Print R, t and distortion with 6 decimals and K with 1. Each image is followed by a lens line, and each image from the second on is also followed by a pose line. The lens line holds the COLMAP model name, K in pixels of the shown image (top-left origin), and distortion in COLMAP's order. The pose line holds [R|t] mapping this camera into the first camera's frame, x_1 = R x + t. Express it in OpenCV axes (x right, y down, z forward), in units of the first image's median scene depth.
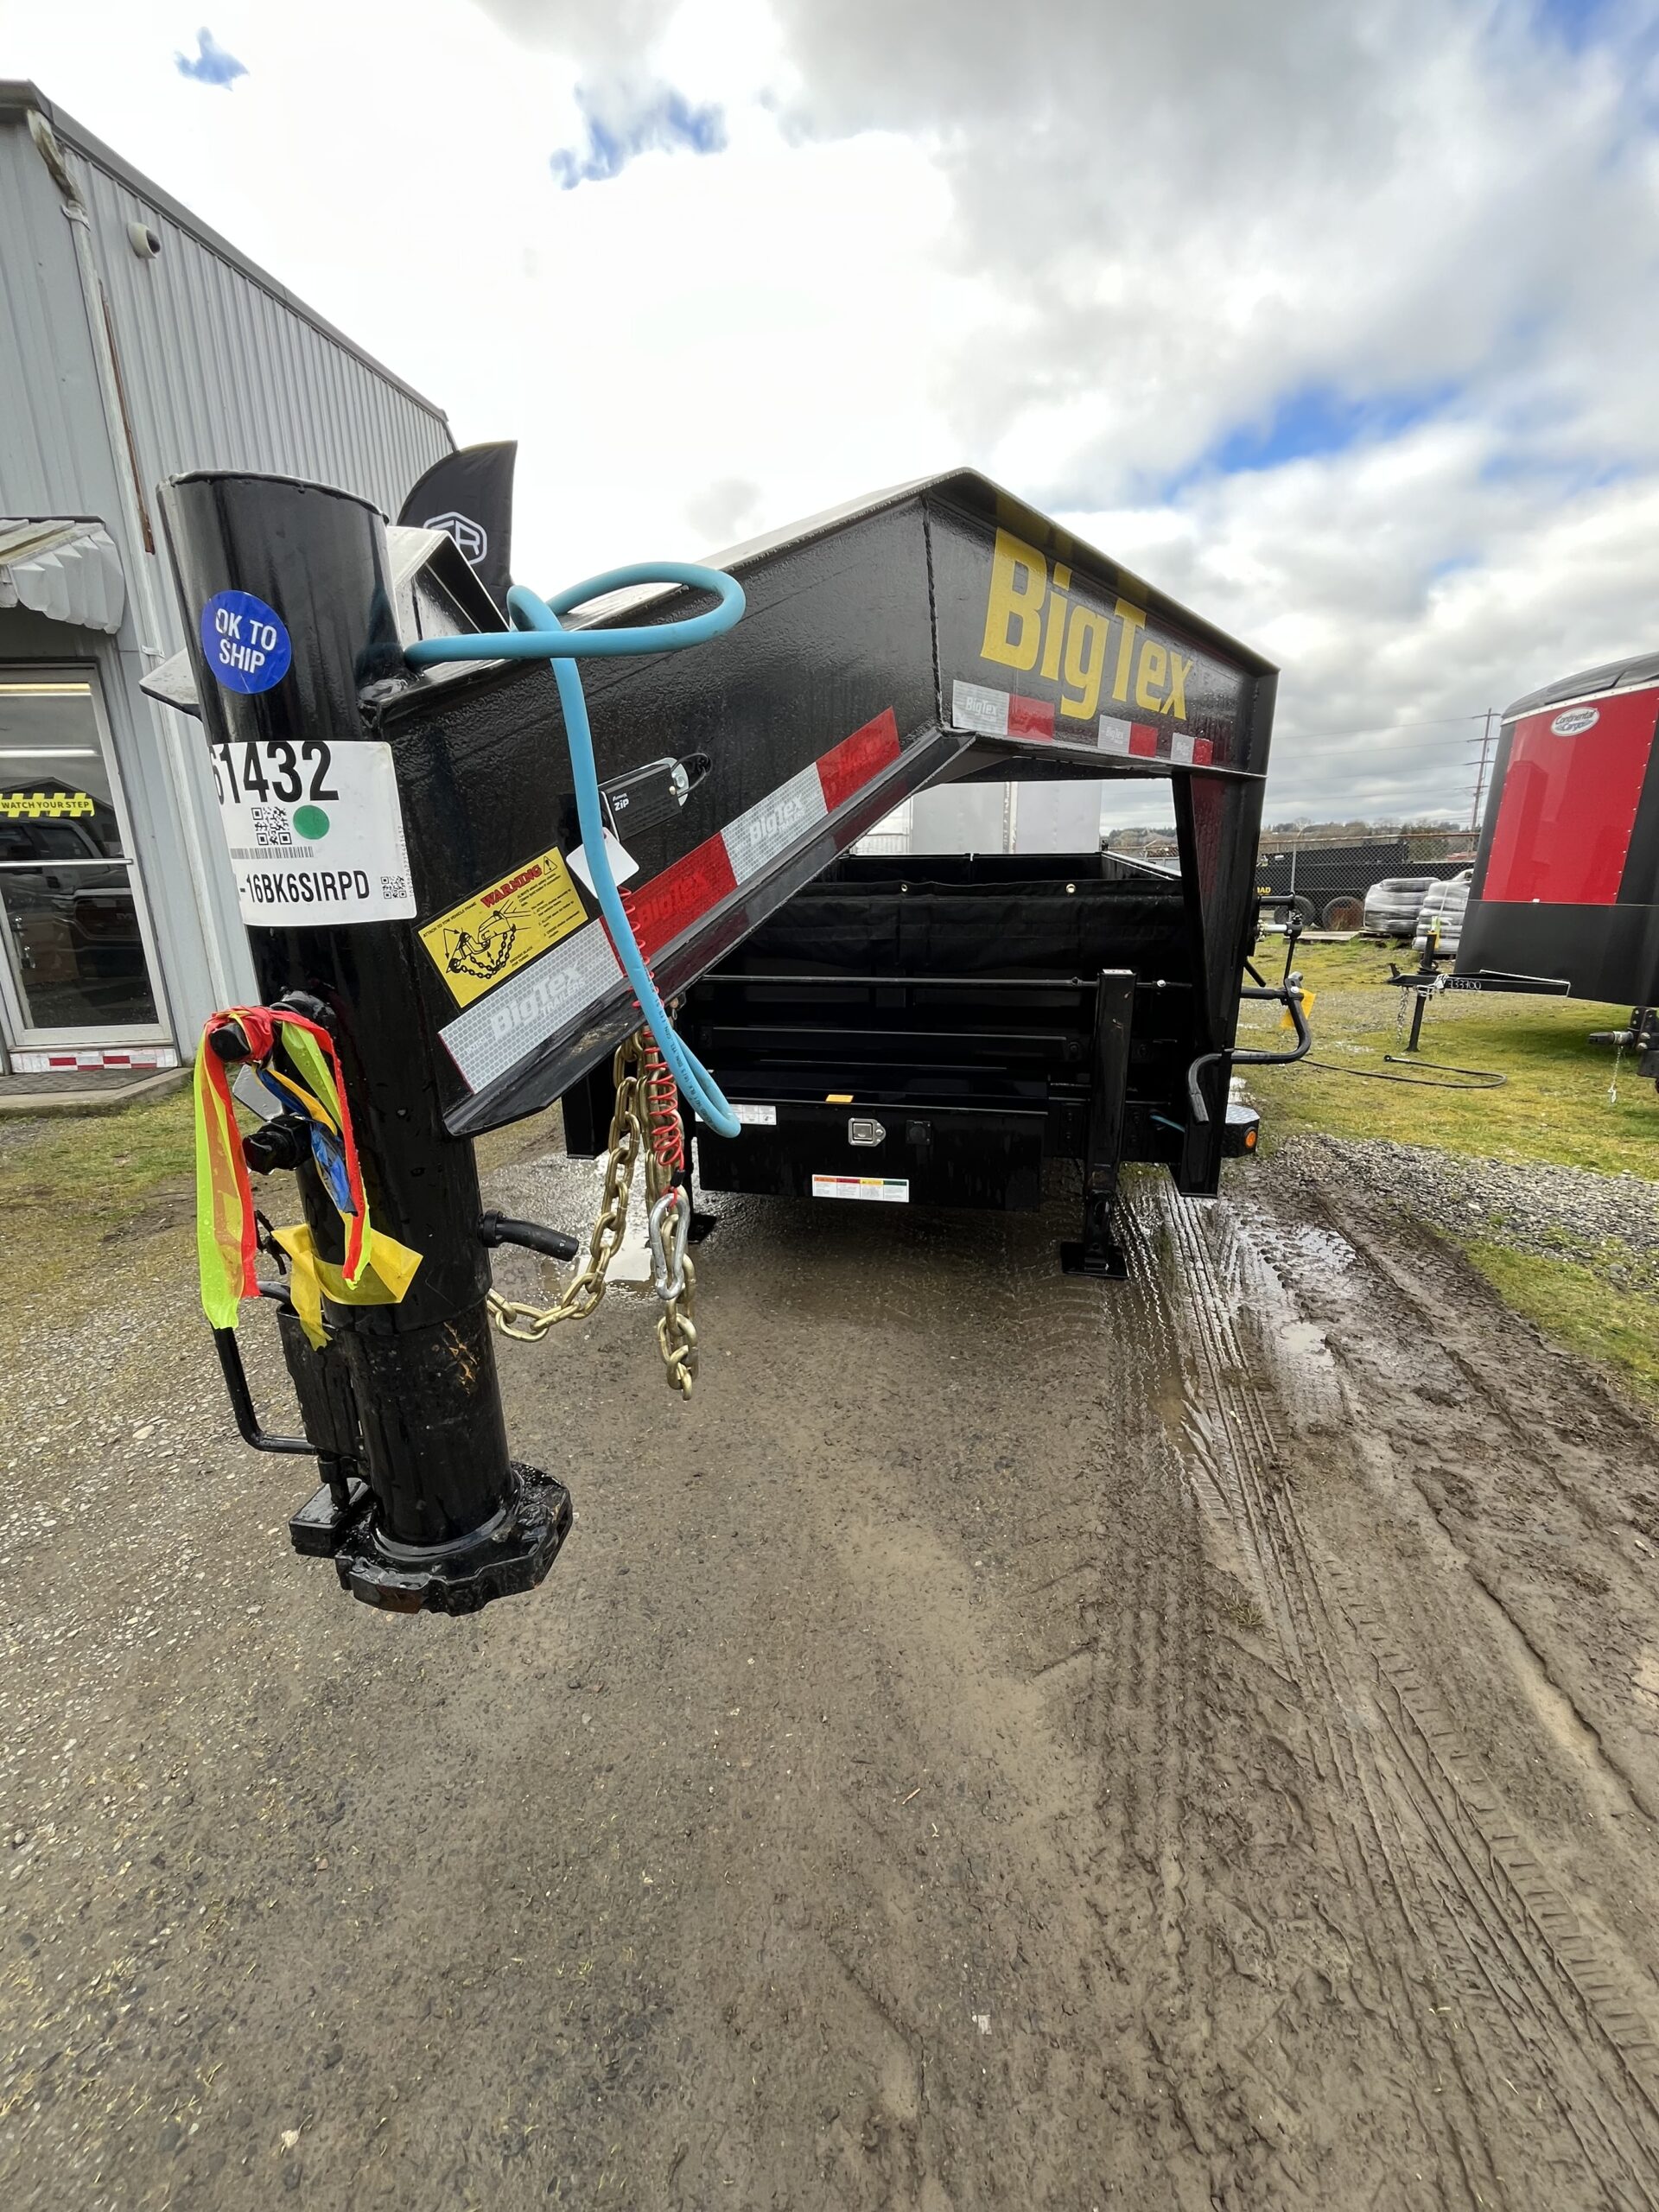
lens RADIAL K [[882.4, 0, 818.0], [0, 882.4, 1103.1], [0, 0, 1]] dist [0.003542, -0.000197]
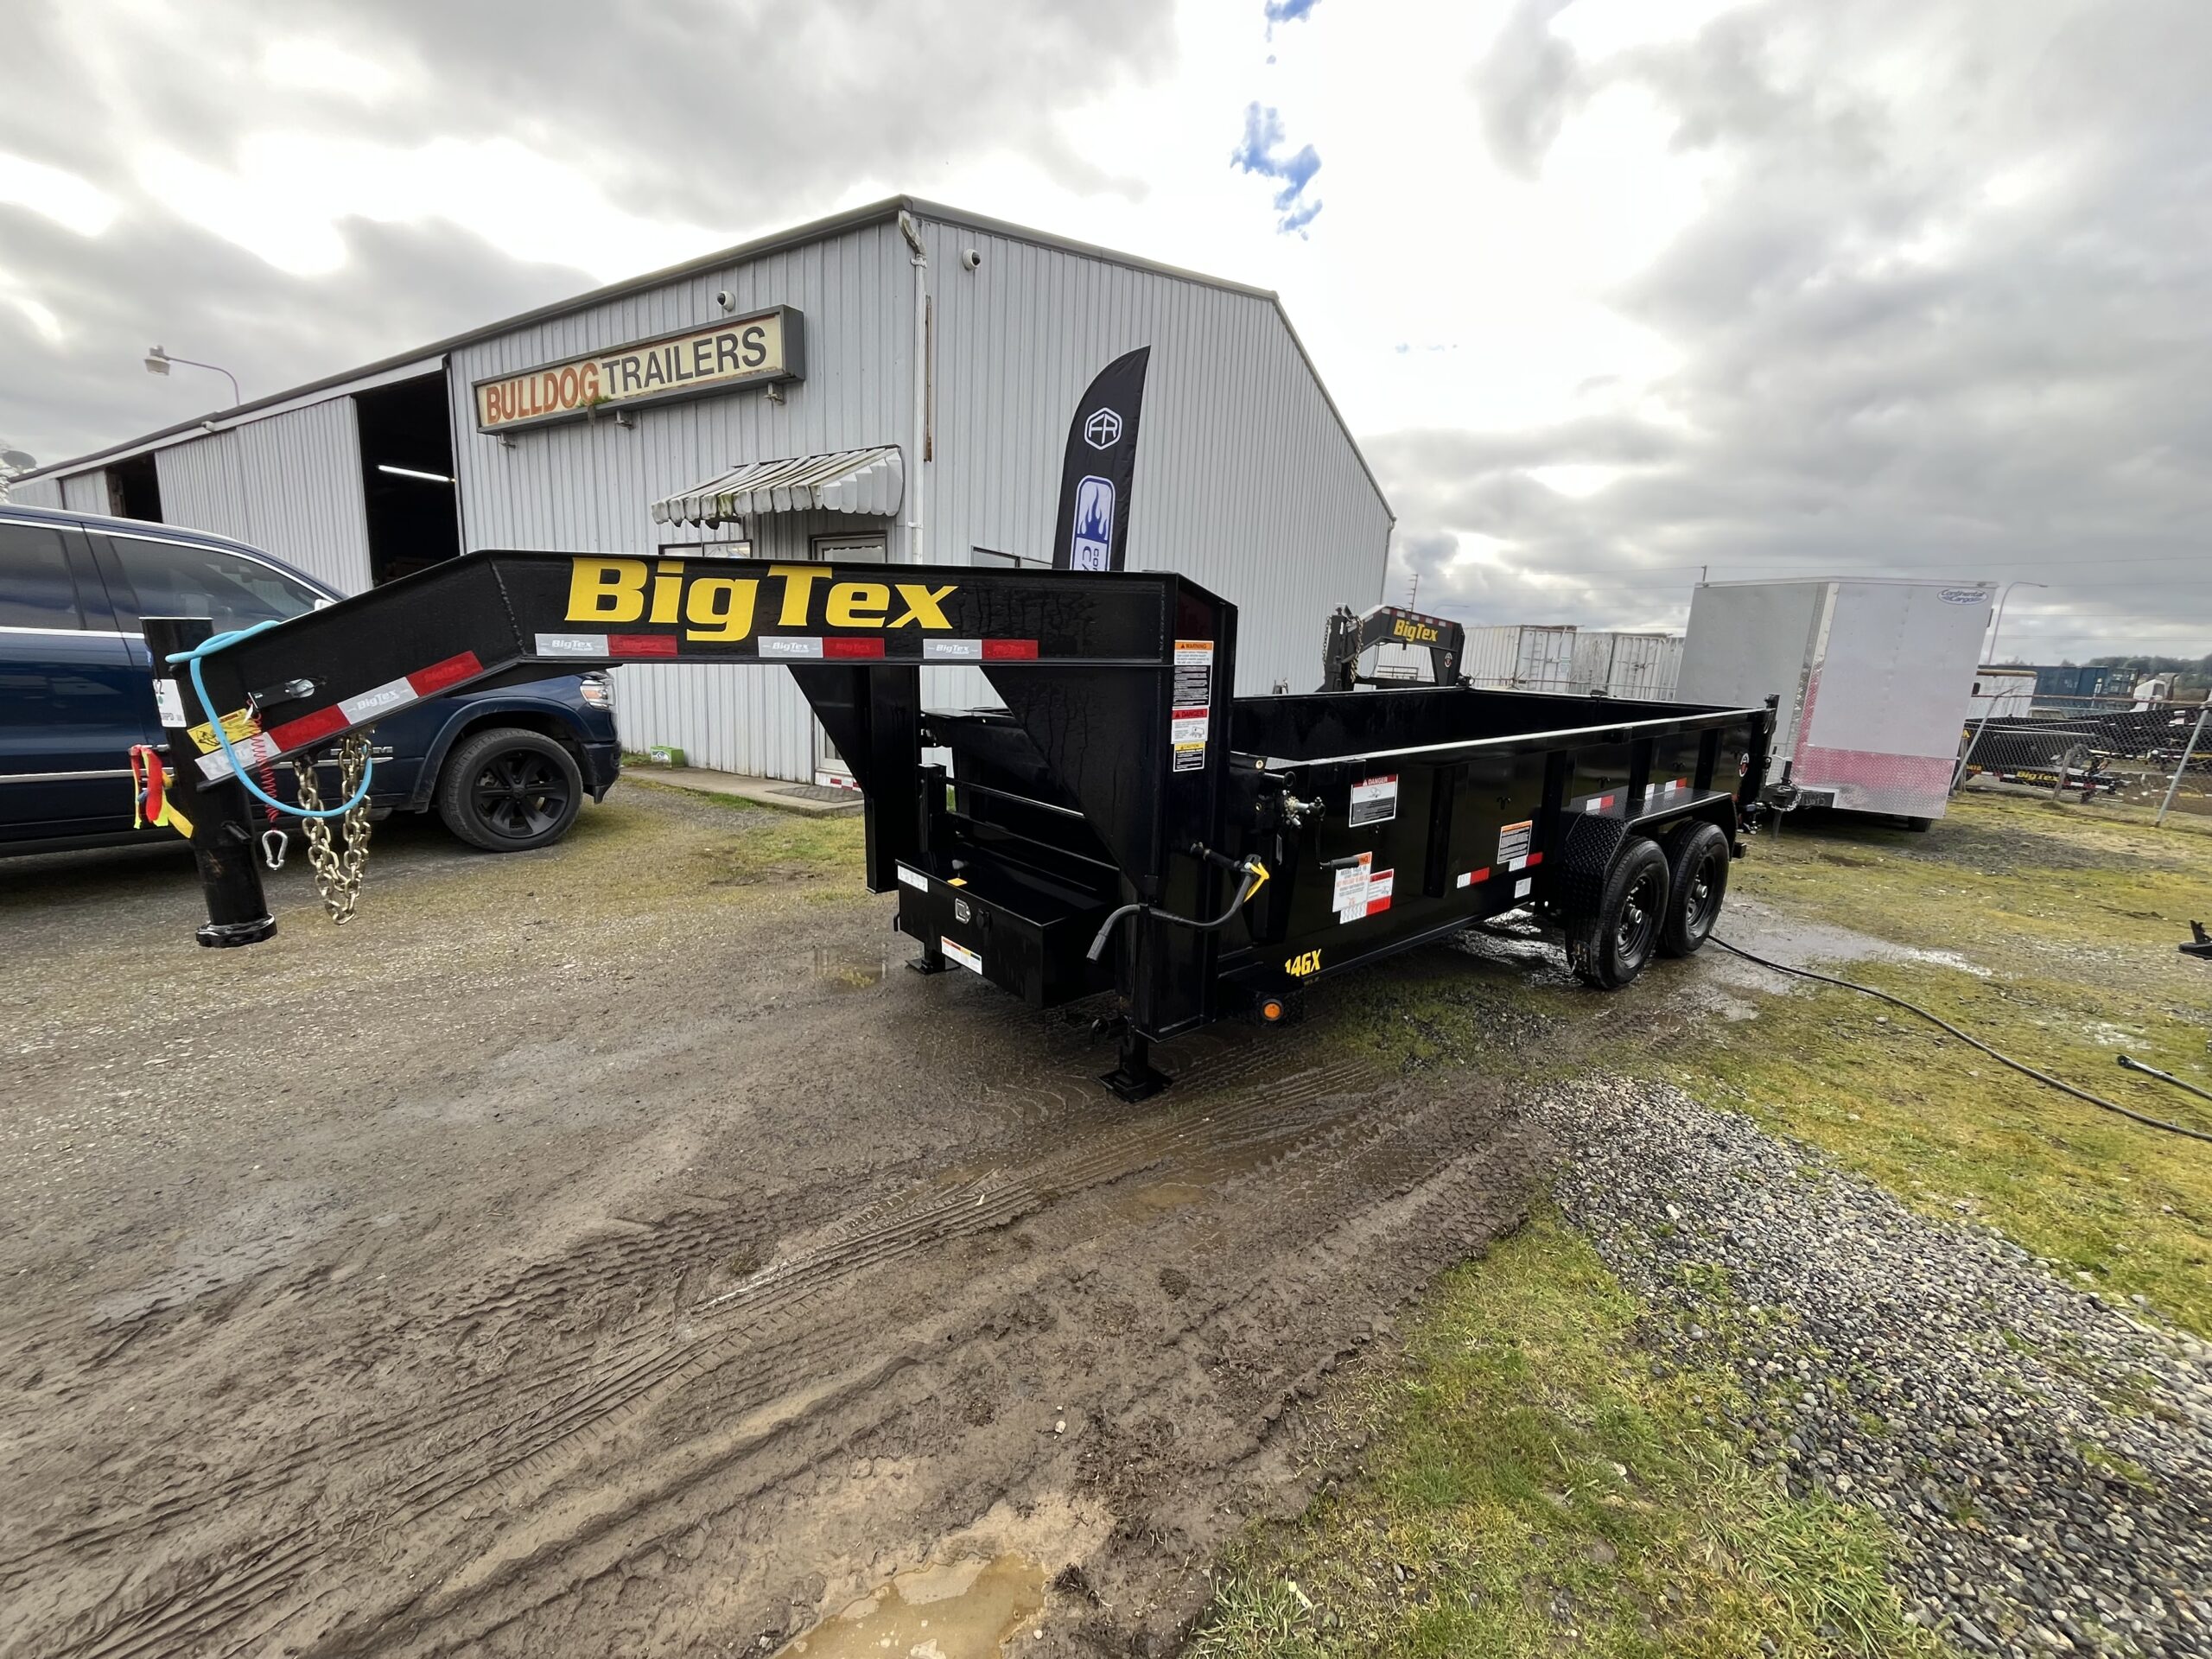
lens RADIAL K [[882.4, 0, 1103.8], [0, 882.4, 838.1], [0, 0, 1]] dist [0.003542, -0.000197]
pose [[0.785499, 0.175648, -0.593413, 0.963138], [-0.214716, 0.976664, 0.004870, -0.122236], [0.580420, 0.123590, 0.804884, 0.074101]]
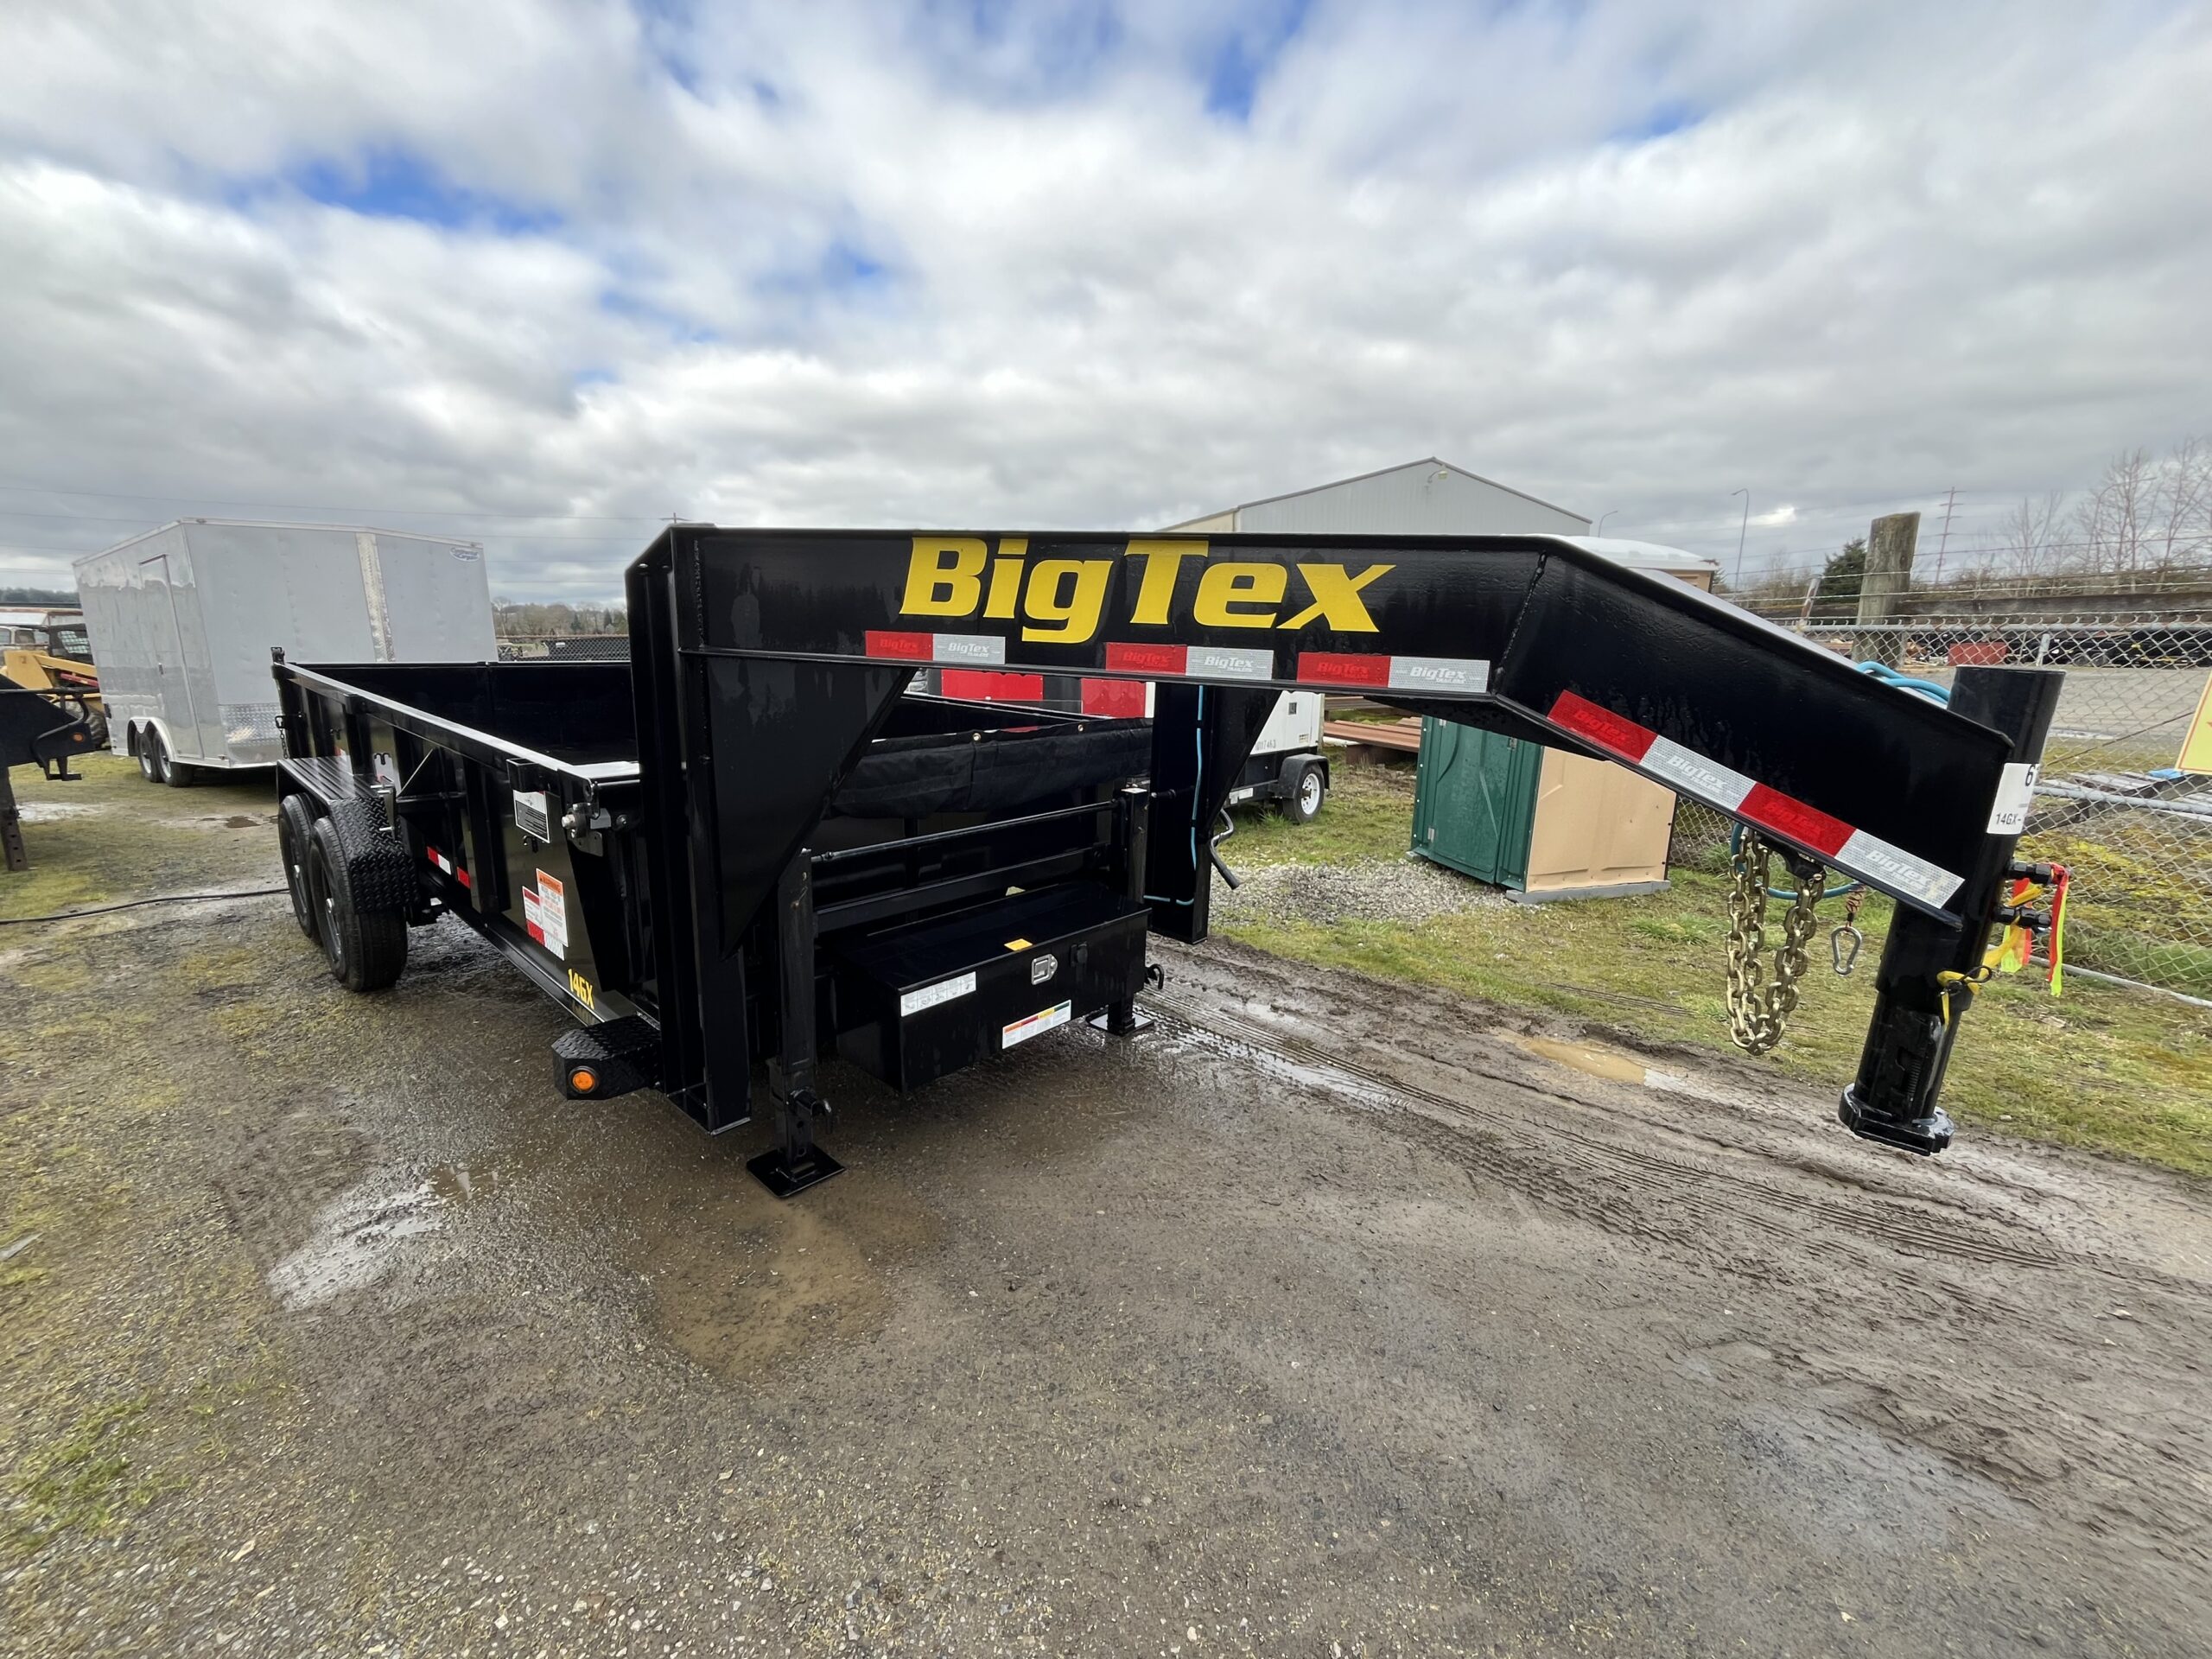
lens RADIAL K [[892.9, 0, 1060.3], [0, 892.9, 862.2], [0, 0, 1]] dist [-0.013224, 0.000112]
pose [[0.529155, -0.193926, 0.826068, -0.792780], [0.216162, 0.972222, 0.089770, -0.182186], [-0.820530, 0.131062, 0.556375, 0.377870]]
